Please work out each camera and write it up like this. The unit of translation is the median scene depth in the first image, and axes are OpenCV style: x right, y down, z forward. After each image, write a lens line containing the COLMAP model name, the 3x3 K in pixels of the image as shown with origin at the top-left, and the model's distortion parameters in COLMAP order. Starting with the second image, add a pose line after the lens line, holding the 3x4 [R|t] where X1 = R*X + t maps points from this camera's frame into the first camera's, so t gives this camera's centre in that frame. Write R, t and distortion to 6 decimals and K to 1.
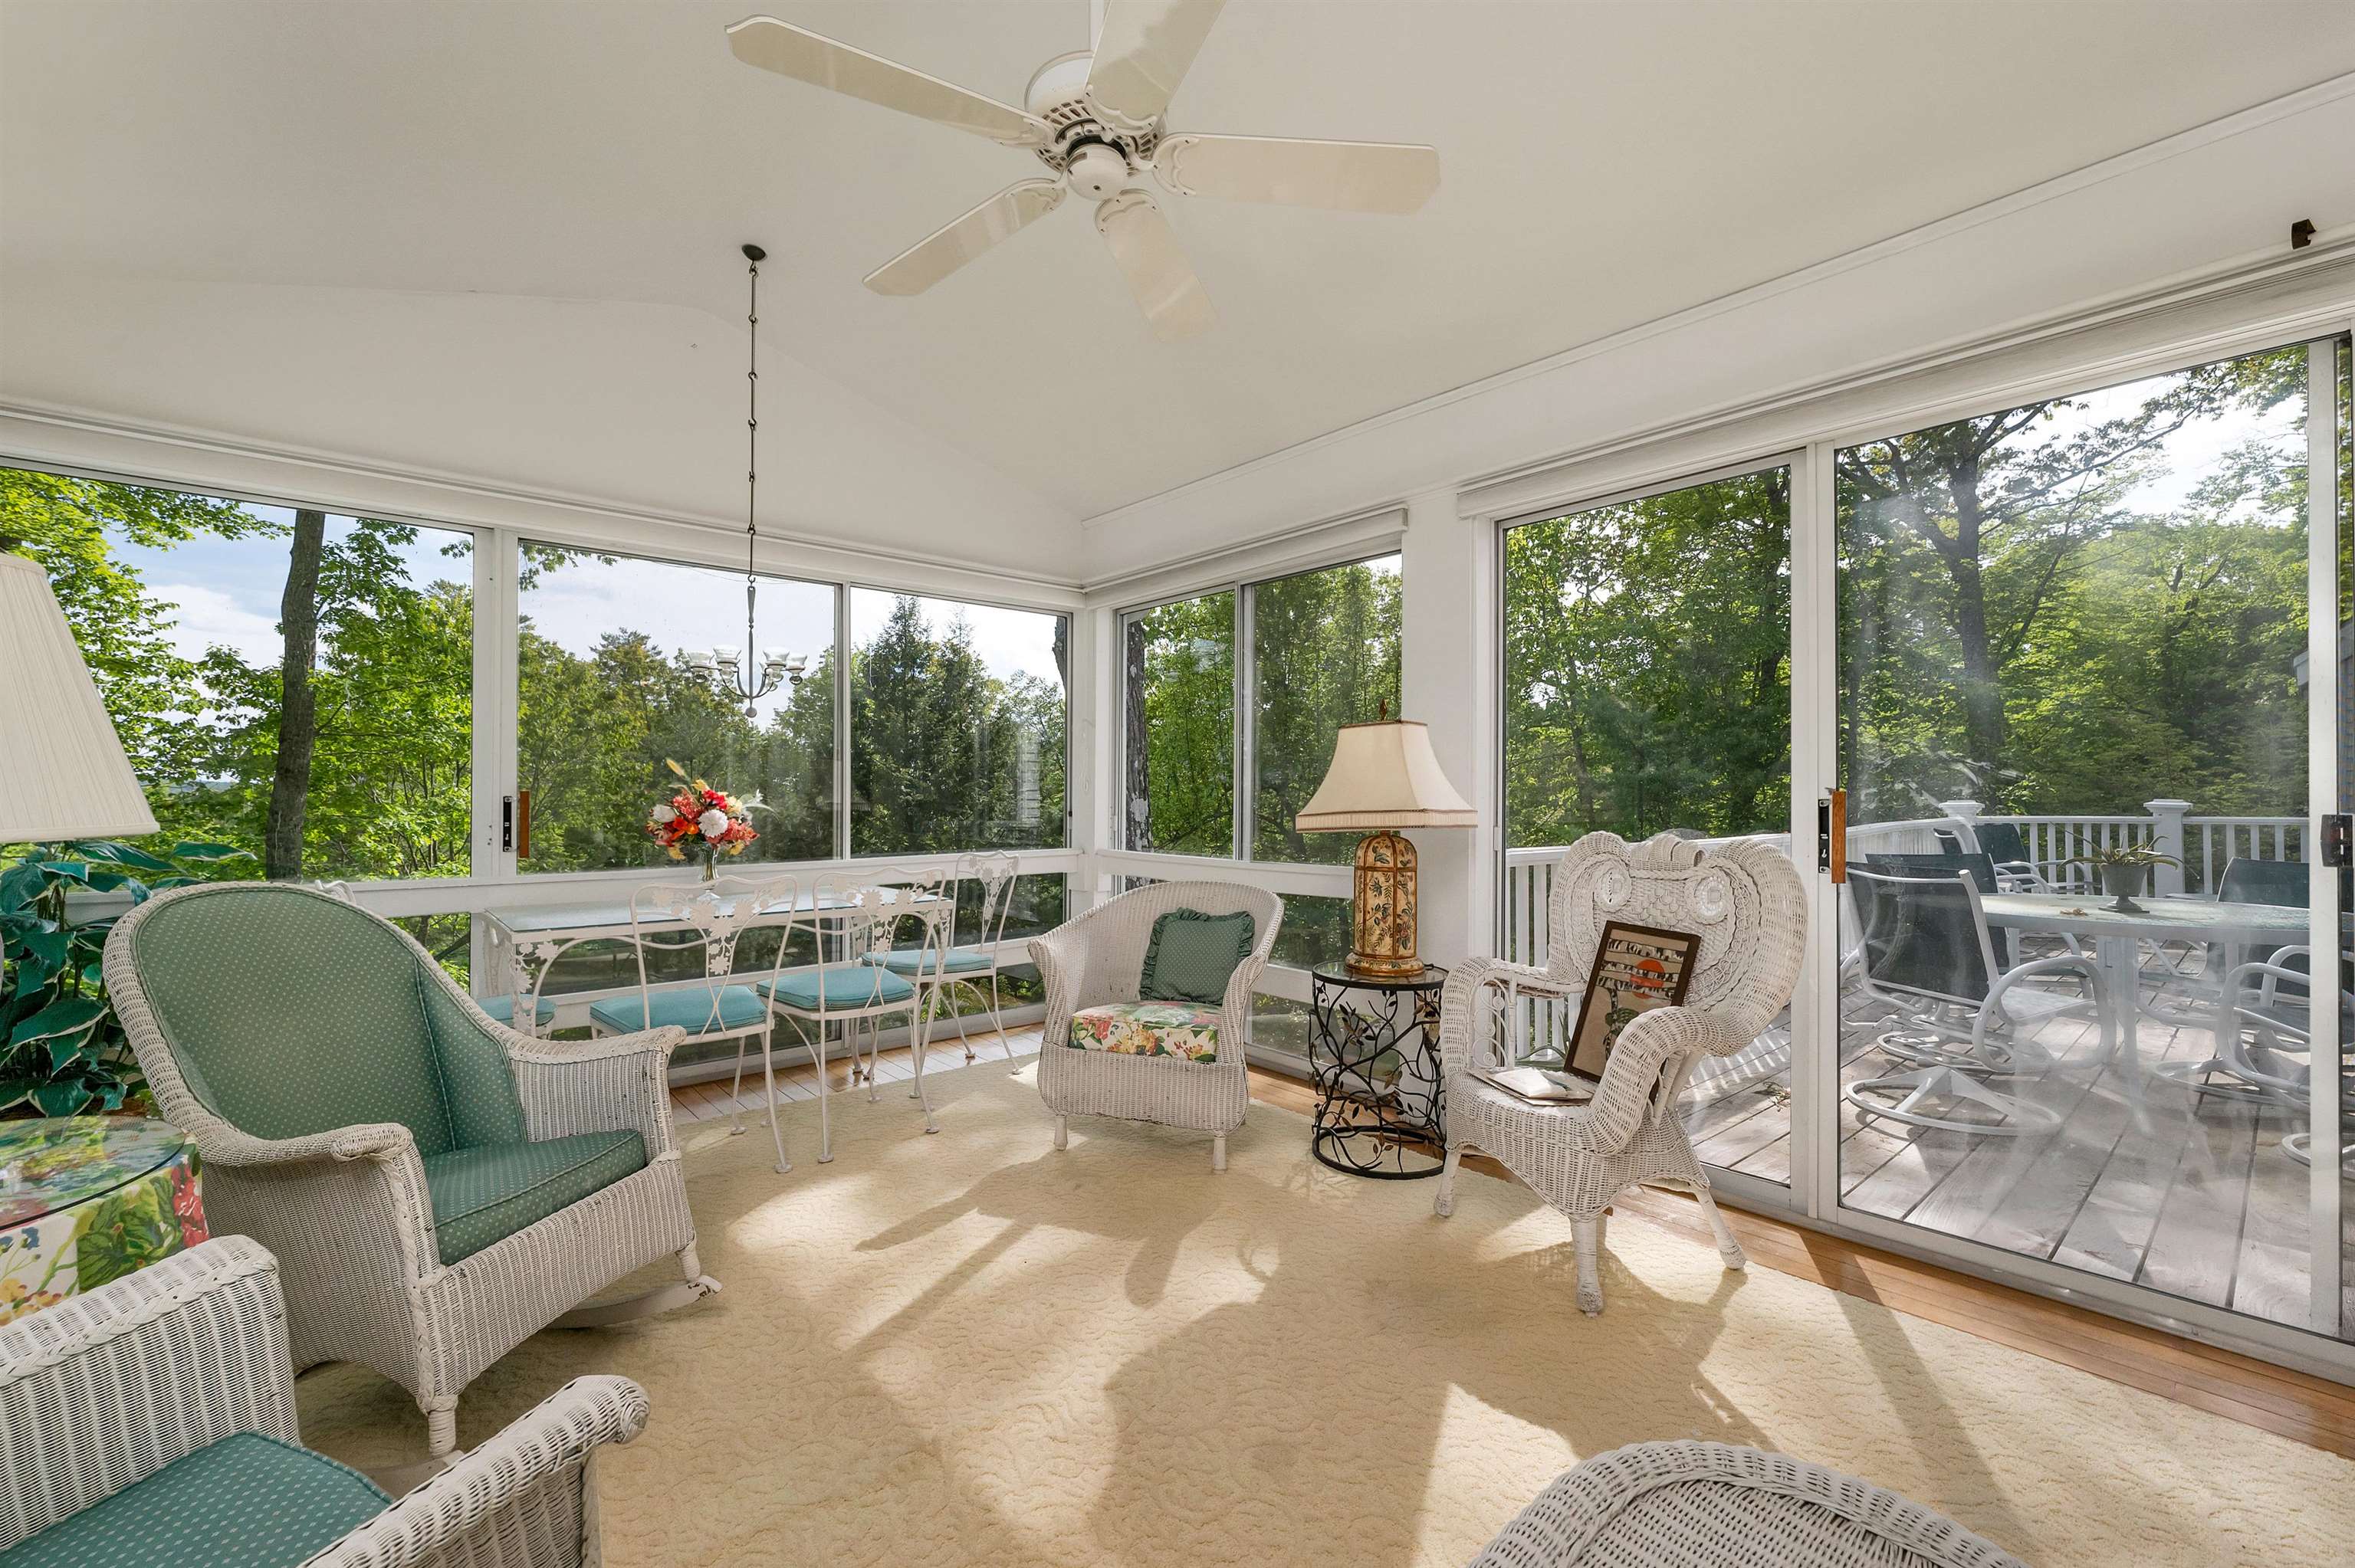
lens RADIAL K [[986.8, 0, 1173.9], [0, 986.8, 773.9], [0, 0, 1]] dist [0.001620, -0.000928]
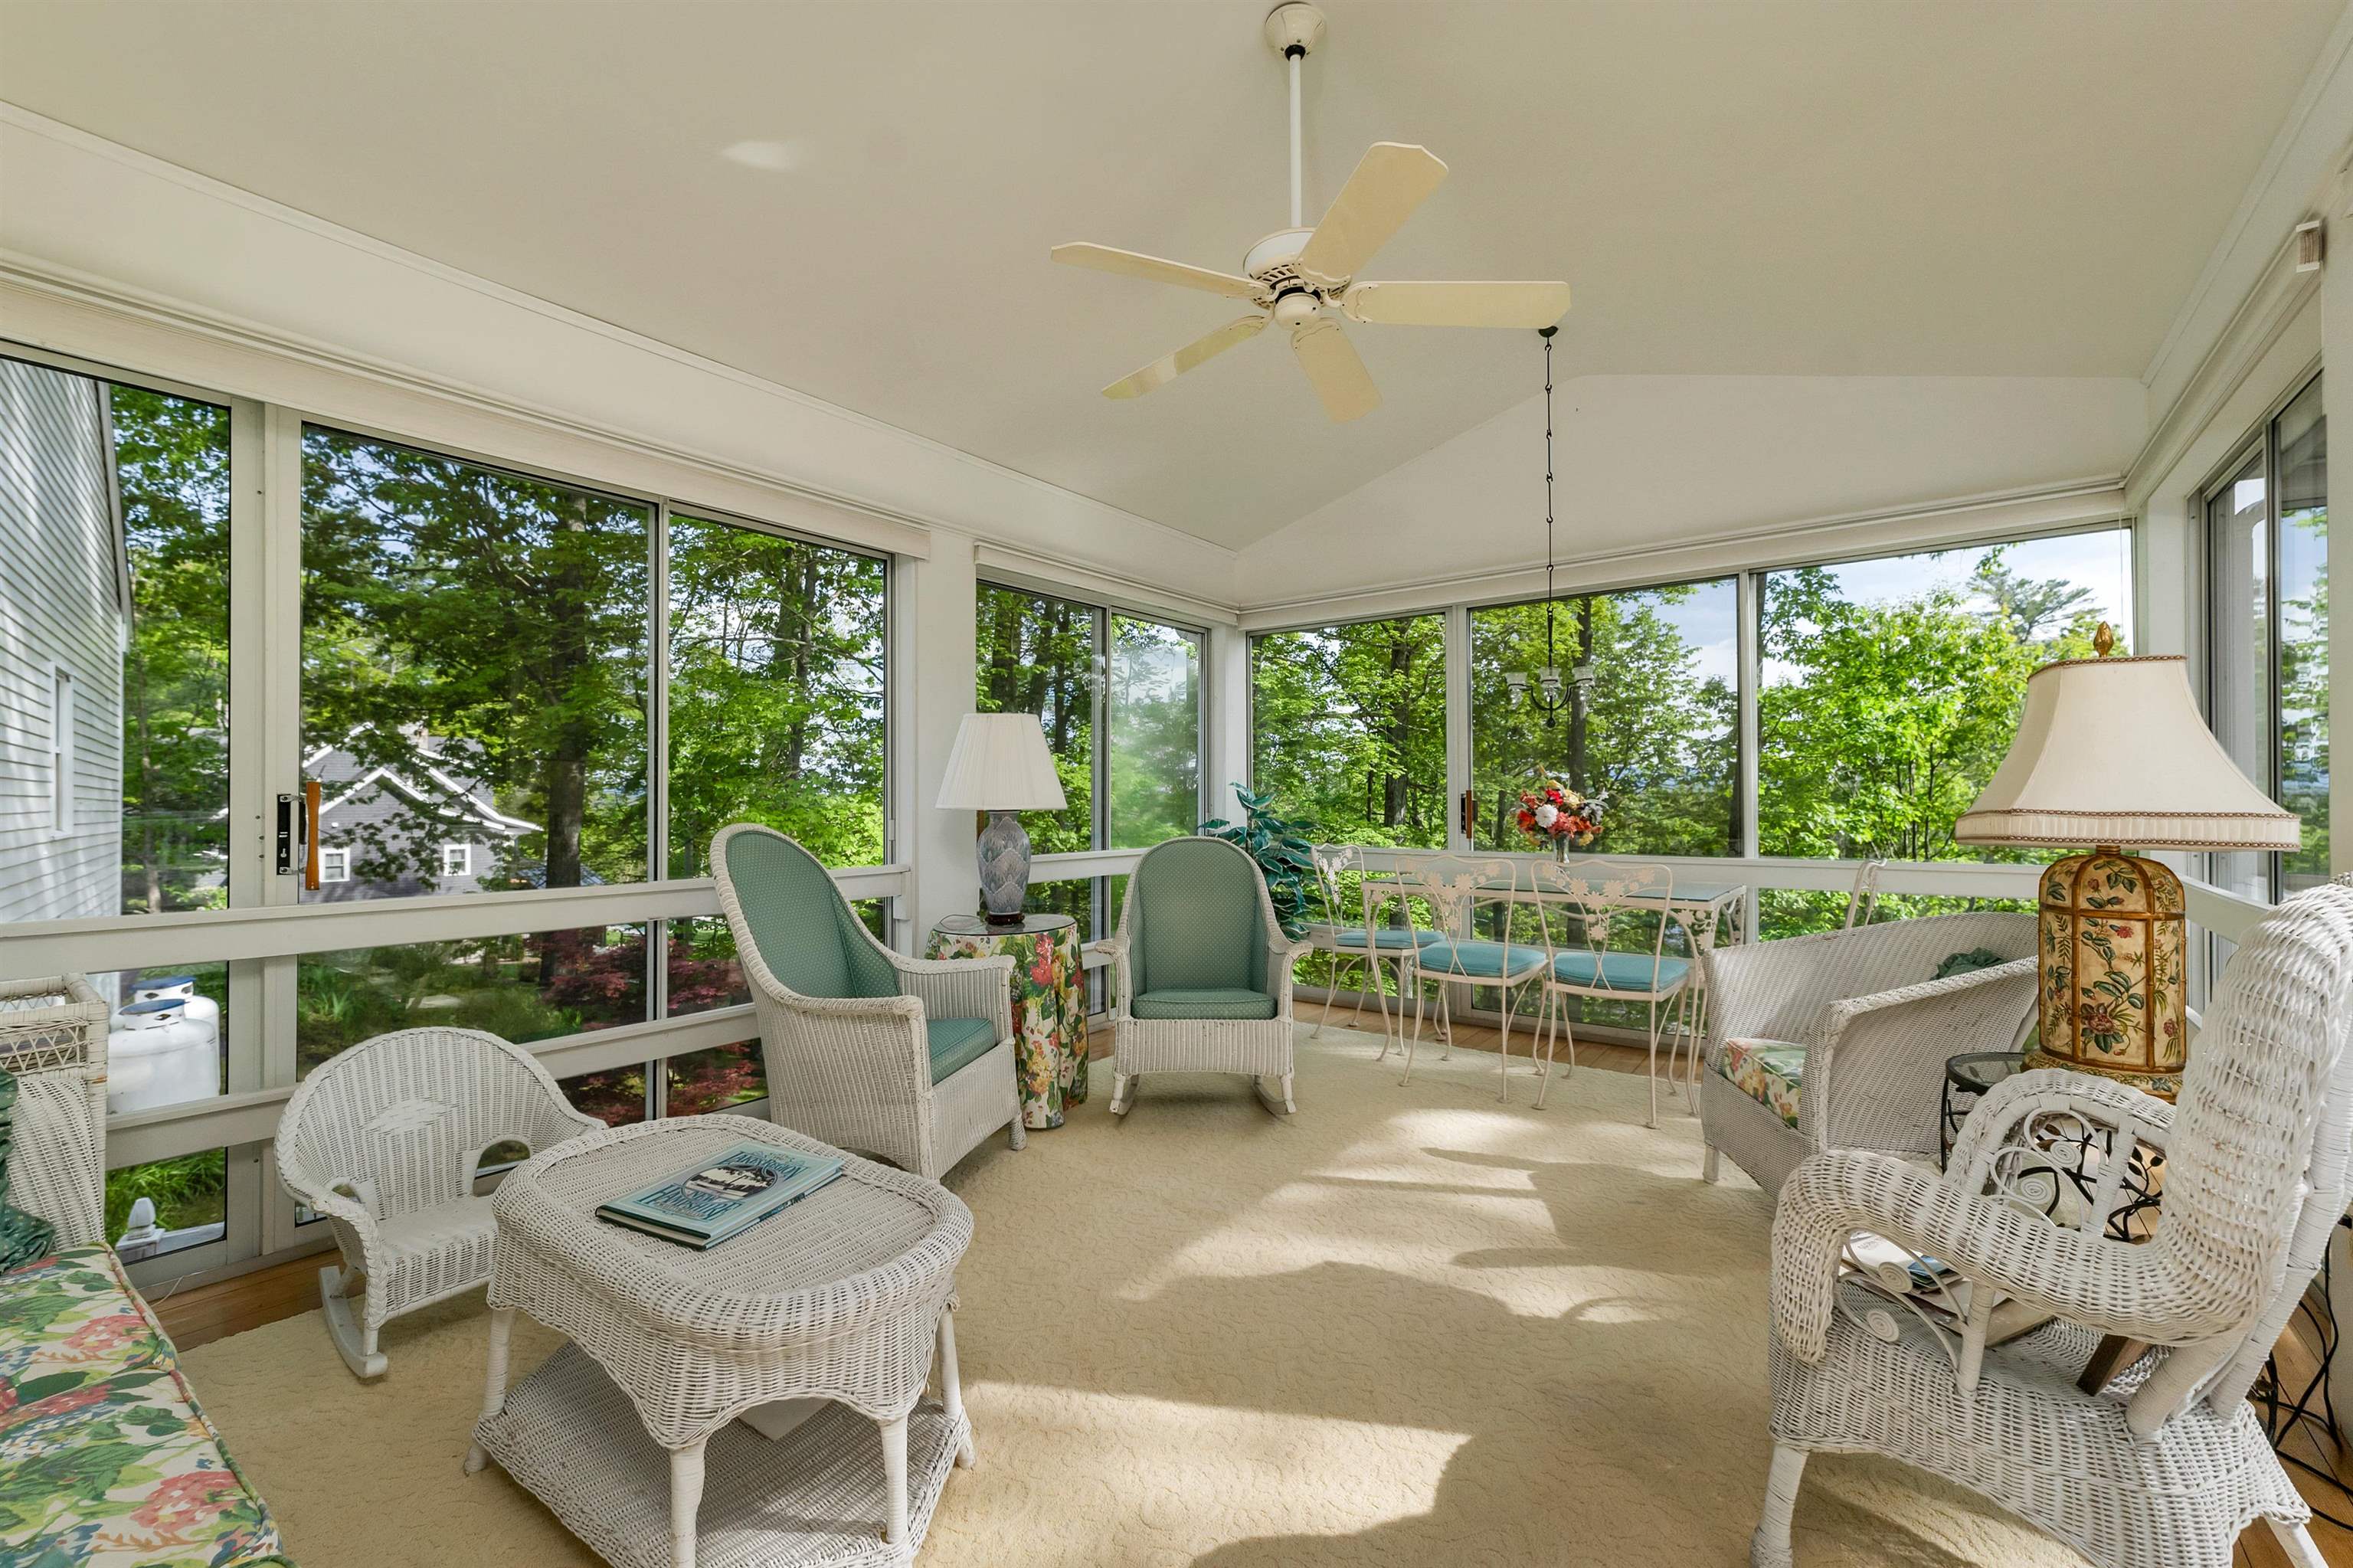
lens RADIAL K [[986.1, 0, 1167.8], [0, 986.1, 794.9], [0, 0, 1]] dist [0.001620, -0.000928]
pose [[0.190911, -0.004138, -0.981599, 0.700743], [0.026496, 0.999648, 0.000939, 0.012216], [0.981250, -0.026187, 0.190954, 0.356254]]
